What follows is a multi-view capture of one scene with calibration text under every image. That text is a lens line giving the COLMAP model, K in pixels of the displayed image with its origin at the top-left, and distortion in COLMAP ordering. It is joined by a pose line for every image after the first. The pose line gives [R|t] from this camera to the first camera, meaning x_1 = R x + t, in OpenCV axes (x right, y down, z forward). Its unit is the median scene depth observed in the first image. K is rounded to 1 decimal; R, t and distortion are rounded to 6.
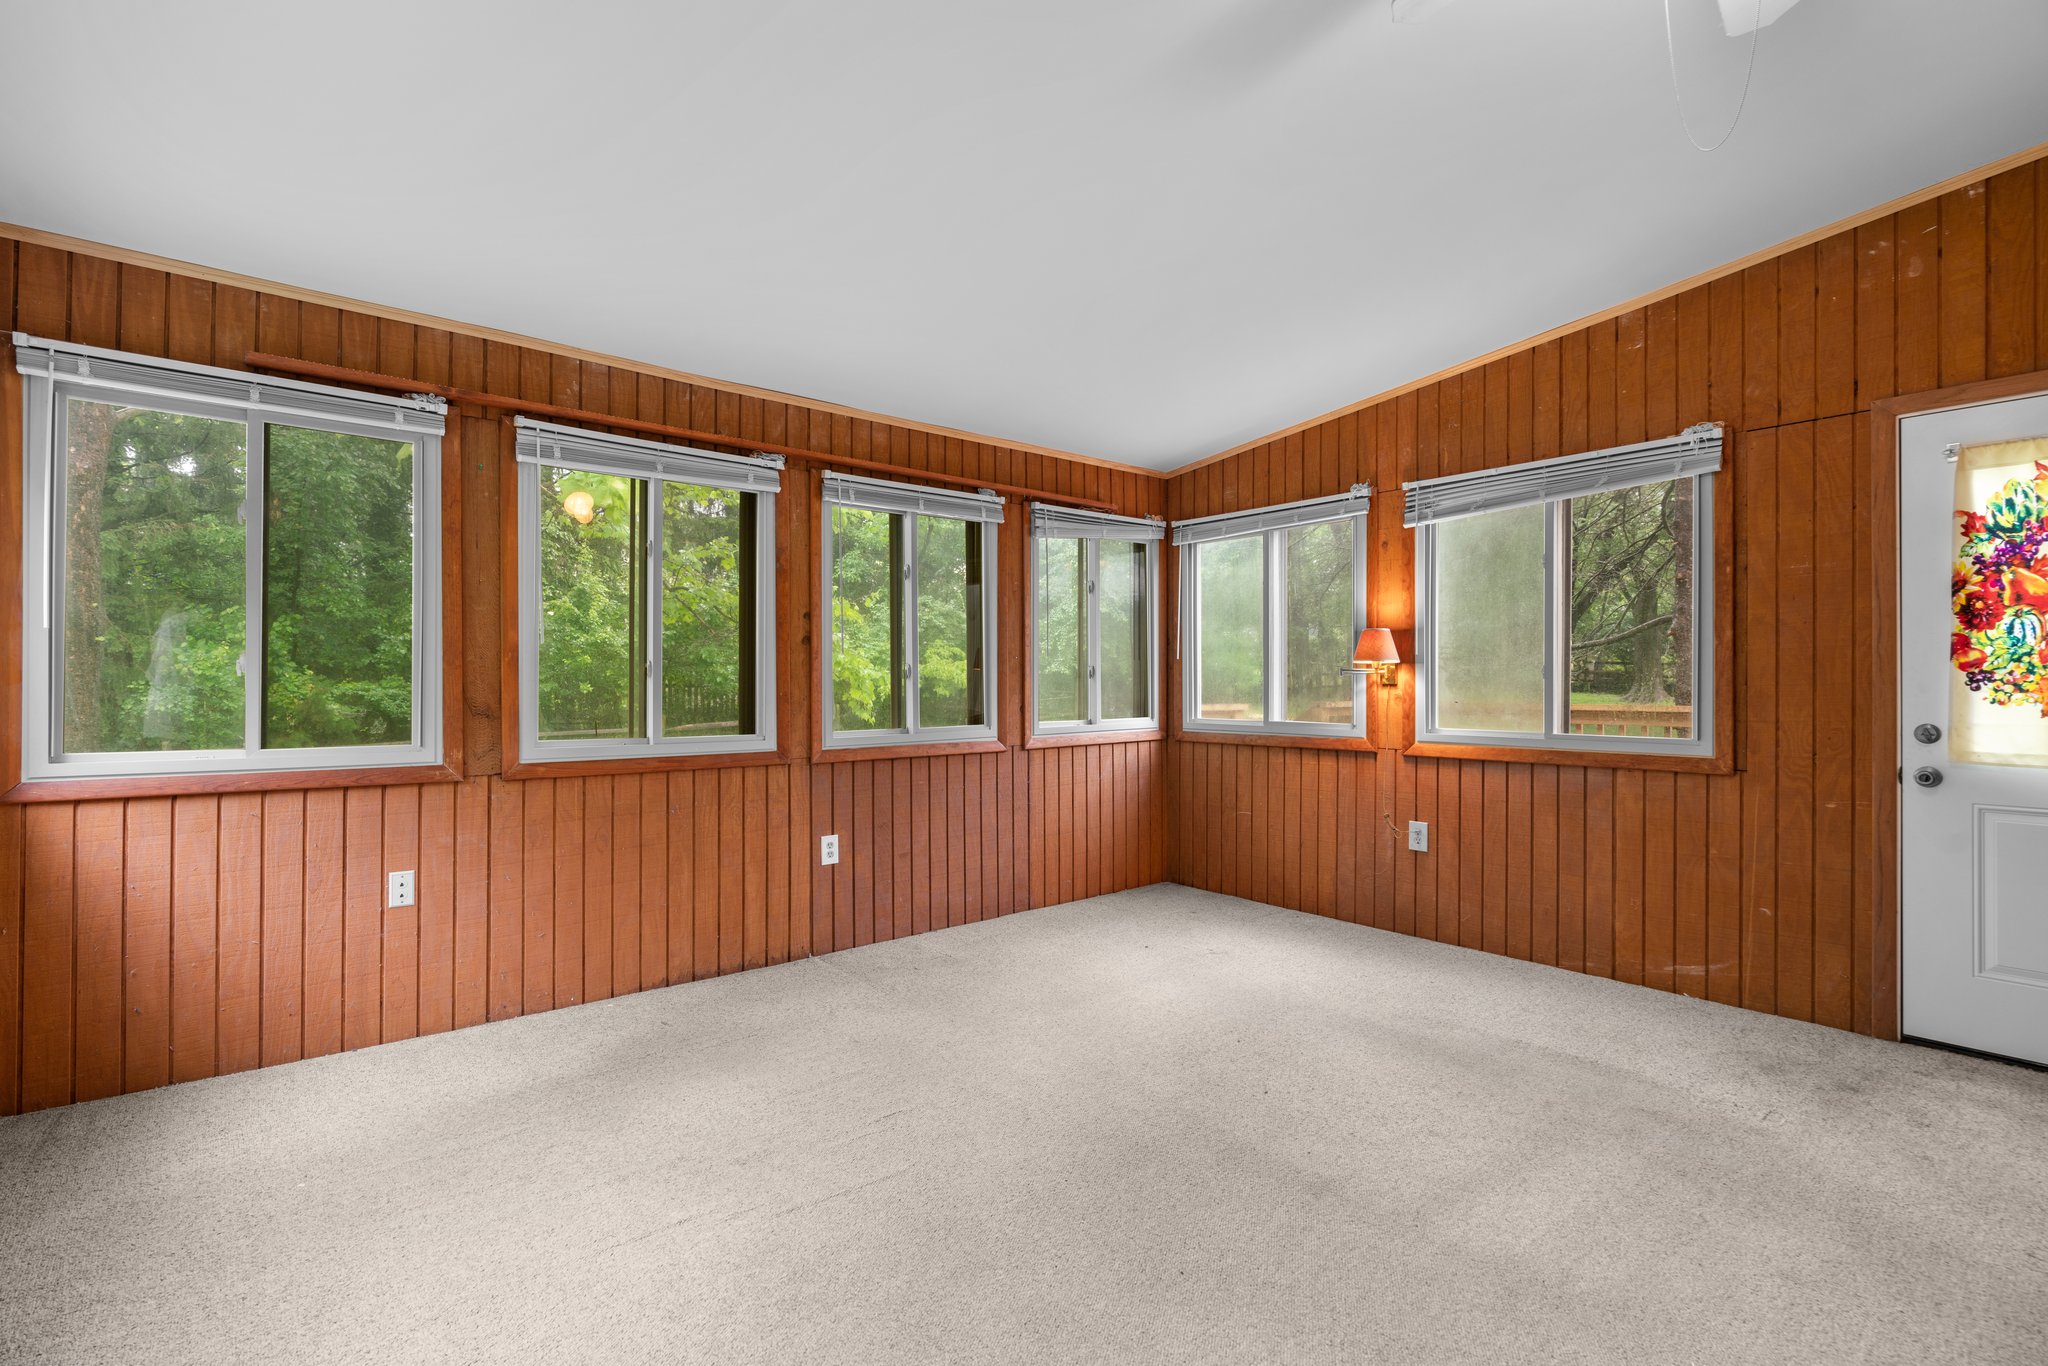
lens RADIAL K [[921.2, 0, 1024.0], [0, 921.2, 683.0], [0, 0, 1]] dist [-0.013491, 0.006439]
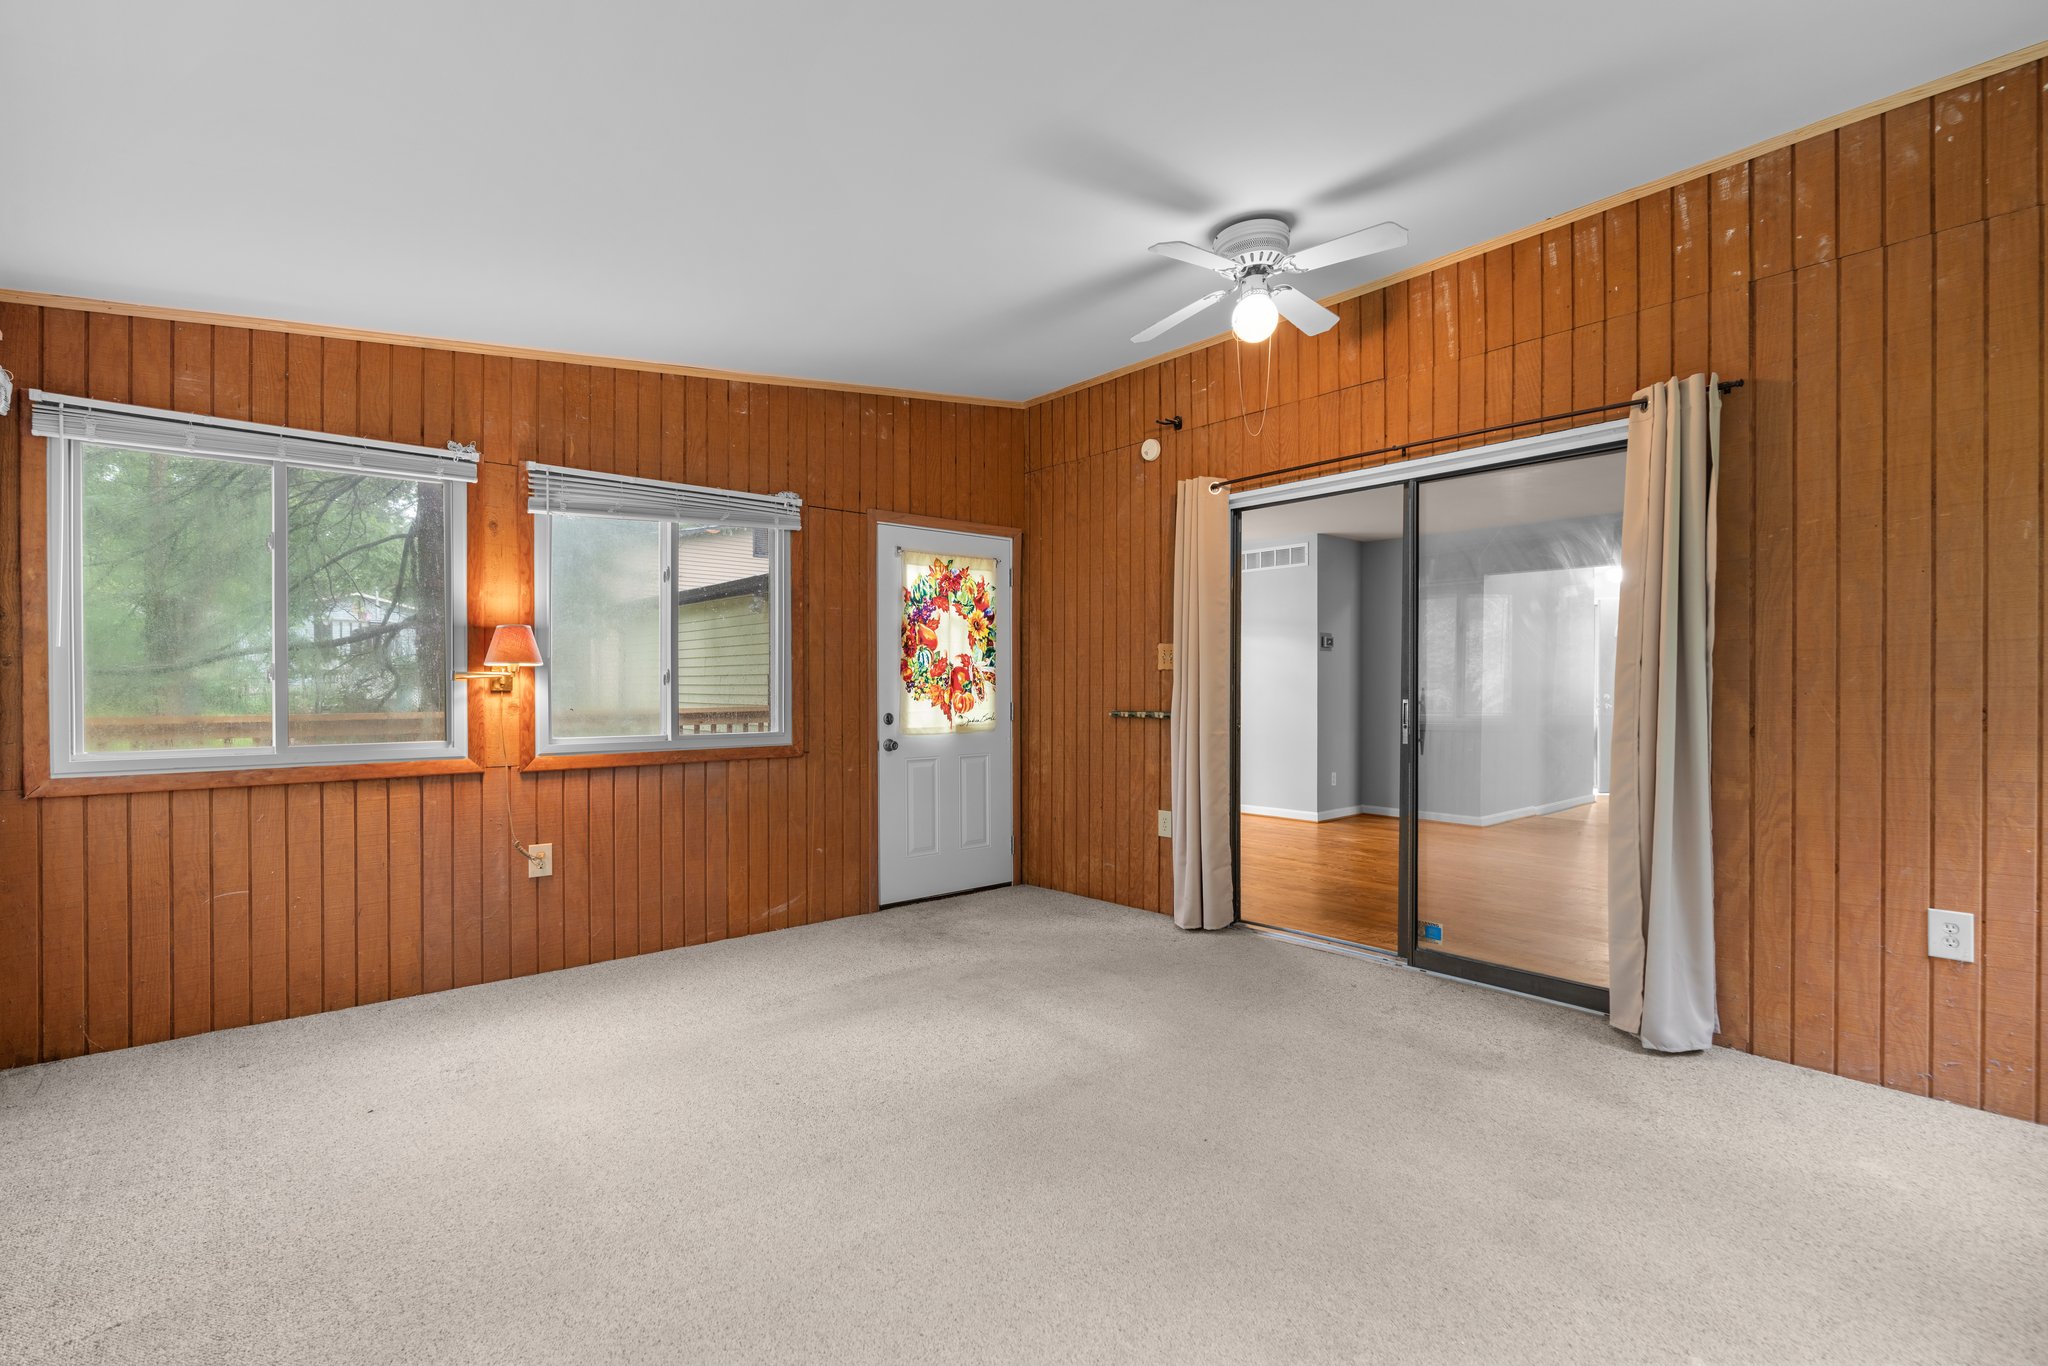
lens RADIAL K [[921.0, 0, 1025.5], [0, 921.0, 692.2], [0, 0, 1]] dist [-0.013398, 0.007088]
pose [[-0.010137, -0.001837, 0.999947, -0.527581], [0.005919, 0.999981, 0.001897, 0.004581], [-0.999931, 0.005937, -0.010126, 0.602512]]
